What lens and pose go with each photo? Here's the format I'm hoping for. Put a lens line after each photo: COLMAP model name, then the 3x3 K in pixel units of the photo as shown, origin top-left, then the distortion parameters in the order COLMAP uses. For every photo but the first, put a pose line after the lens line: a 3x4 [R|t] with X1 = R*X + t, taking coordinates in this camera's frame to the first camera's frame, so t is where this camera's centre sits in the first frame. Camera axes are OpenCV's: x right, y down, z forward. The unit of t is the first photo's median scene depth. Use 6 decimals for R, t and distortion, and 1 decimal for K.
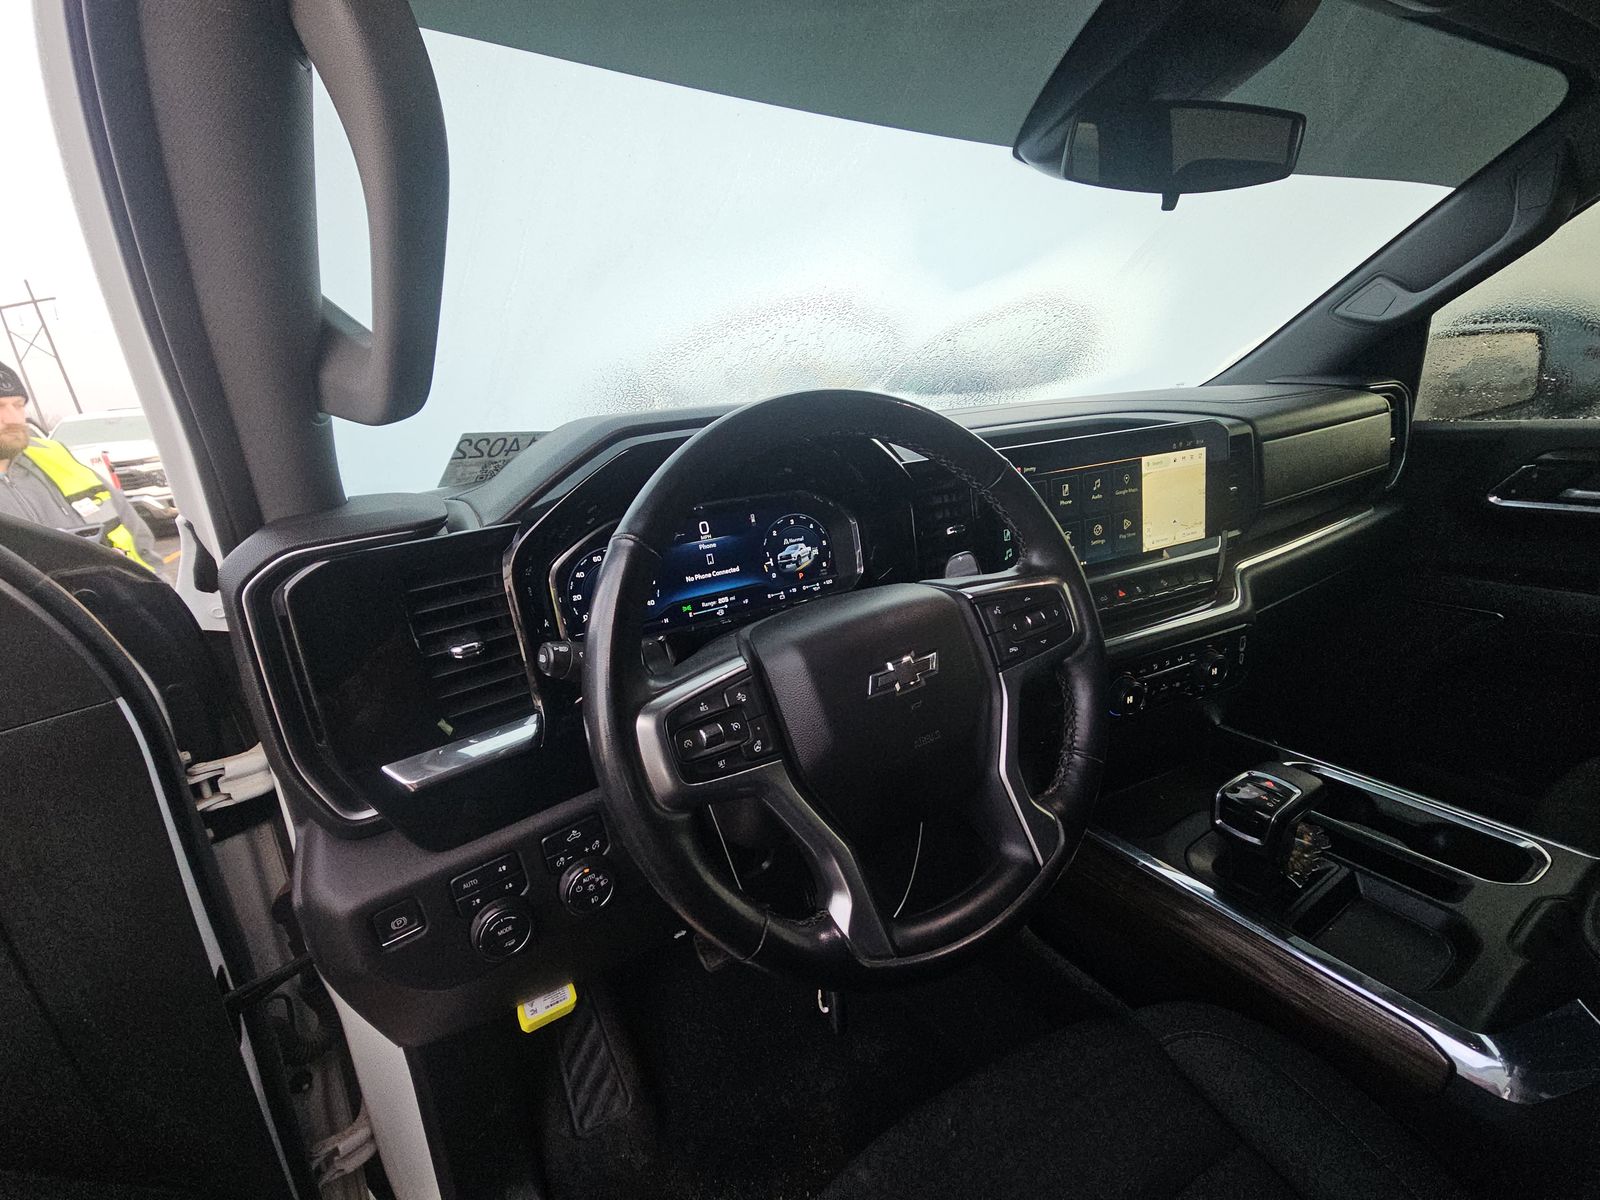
lens RADIAL K [[653.2, 0, 804.4], [0, 653.2, 602.1], [0, 0, 1]] dist [0.015385, -0.011289]
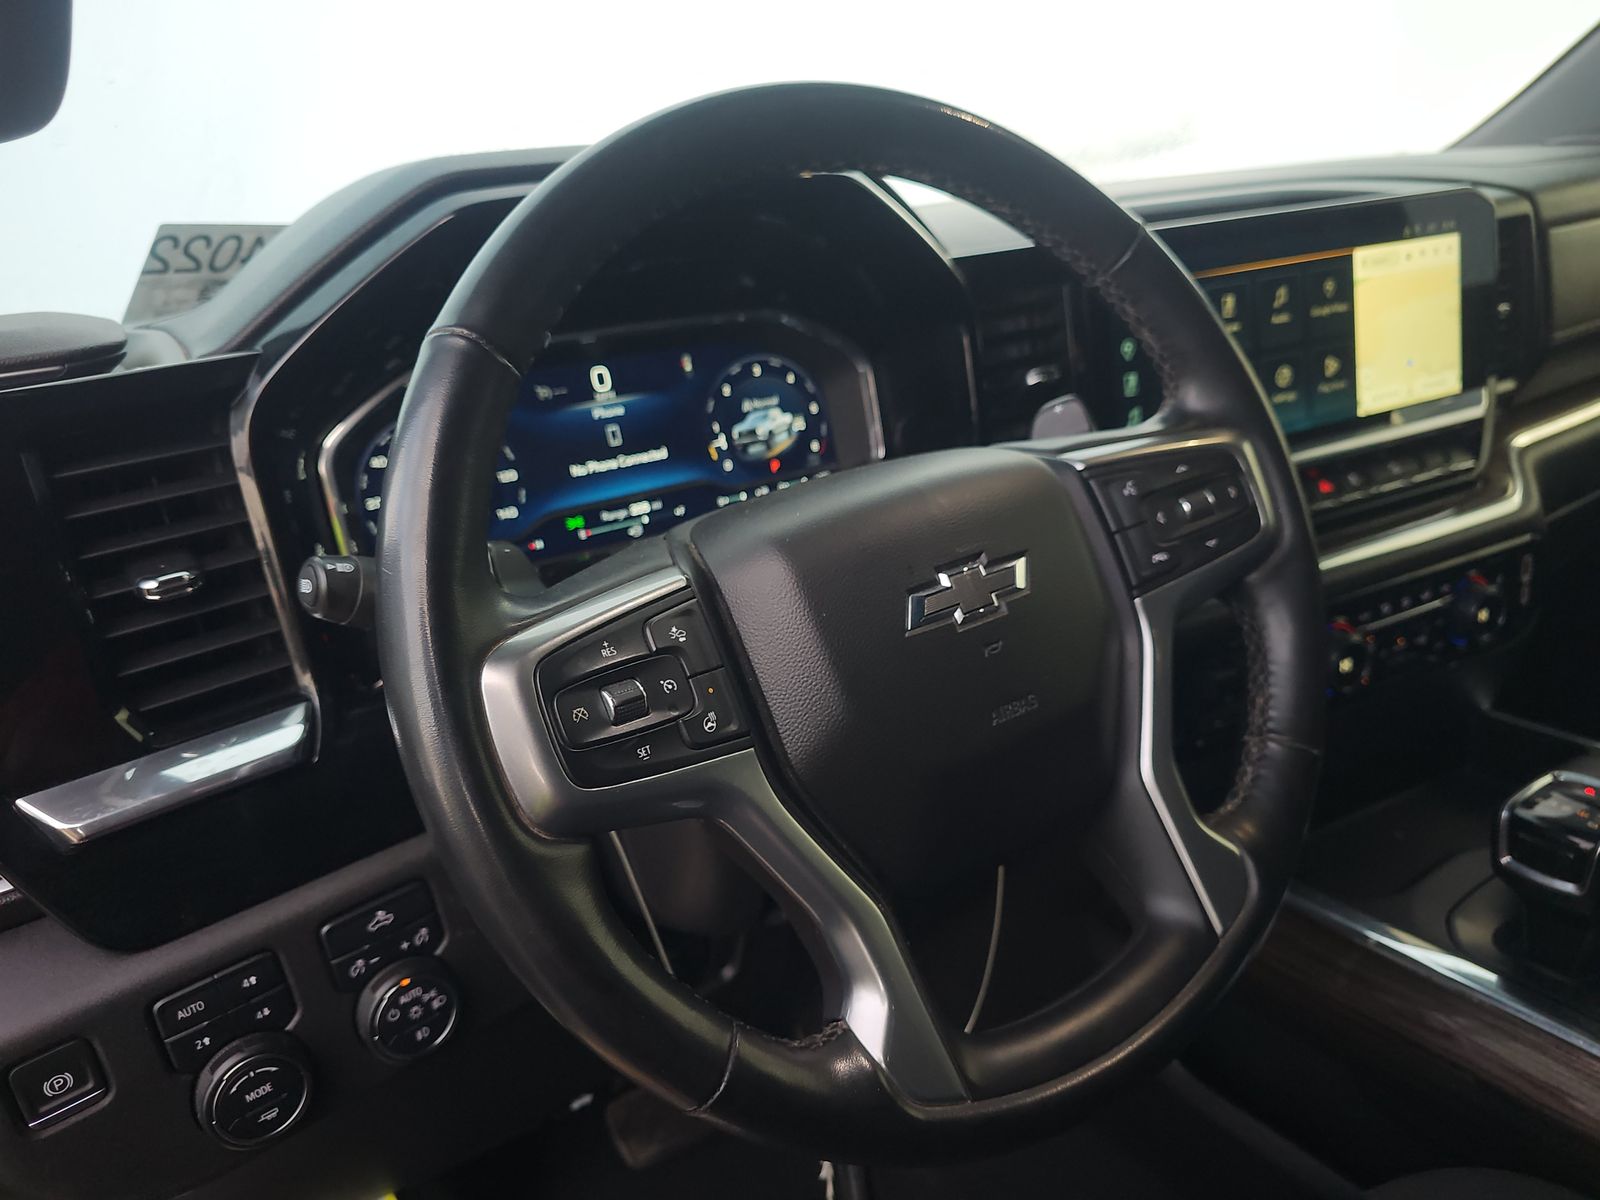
lens RADIAL K [[1067.3, 0, 813.0], [0, 1067.3, 594.3], [0, 0, 1]] dist [0.036654, -0.046905]
pose [[0.998965, -0.029102, 0.034969, -0.010345], [0.028678, 0.999510, 0.012545, 0.080079], [-0.035316, -0.011530, 0.999310, 0.083088]]
